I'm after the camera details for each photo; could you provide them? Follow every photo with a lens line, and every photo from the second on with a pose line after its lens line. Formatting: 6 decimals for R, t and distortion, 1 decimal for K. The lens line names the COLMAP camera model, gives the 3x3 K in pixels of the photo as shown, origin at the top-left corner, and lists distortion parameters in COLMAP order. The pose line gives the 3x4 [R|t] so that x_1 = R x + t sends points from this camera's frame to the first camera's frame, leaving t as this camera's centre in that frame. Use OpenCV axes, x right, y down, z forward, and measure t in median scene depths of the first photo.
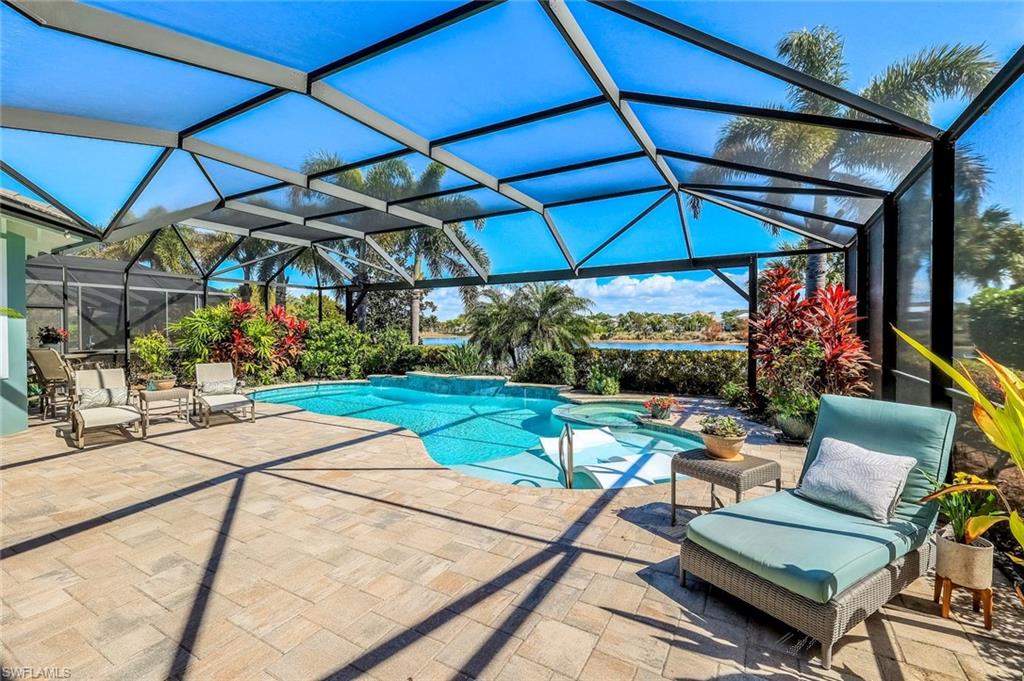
lens RADIAL K [[446.0, 0, 512.4], [0, 446.0, 338.5], [0, 0, 1]] dist [0.001214, 0.000822]
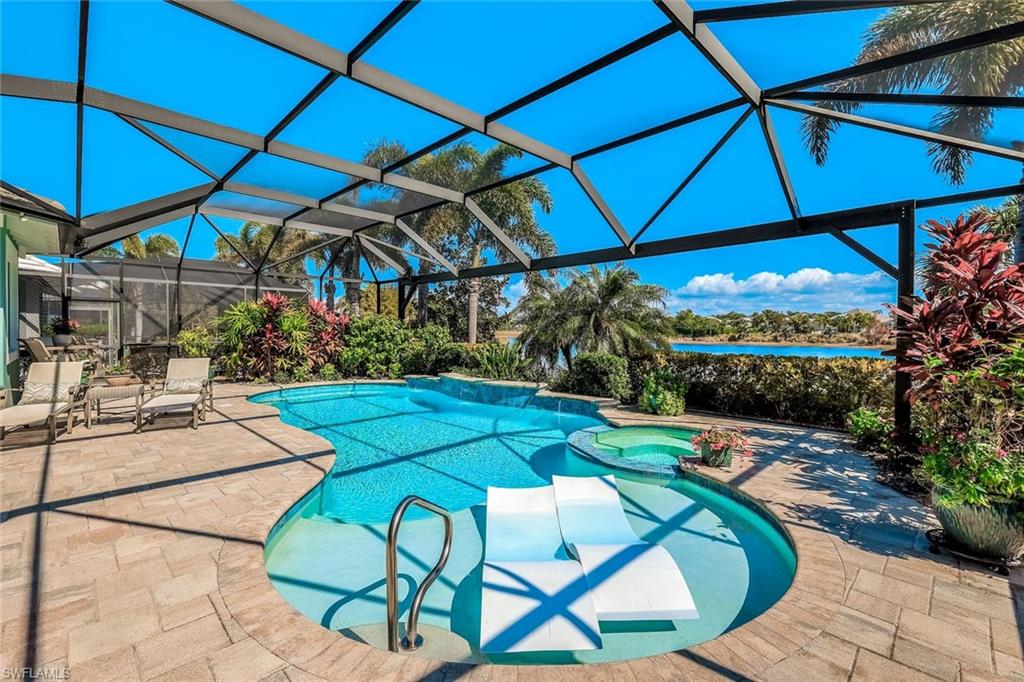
lens RADIAL K [[446.0, 0, 512.8], [0, 446.0, 336.4], [0, 0, 1]] dist [0.001214, 0.000822]
pose [[0.964614, 0.011432, -0.263419, 0.147451], [-0.012534, 0.999918, -0.002505, 0.003433], [0.263368, 0.005718, 0.964678, 0.216692]]
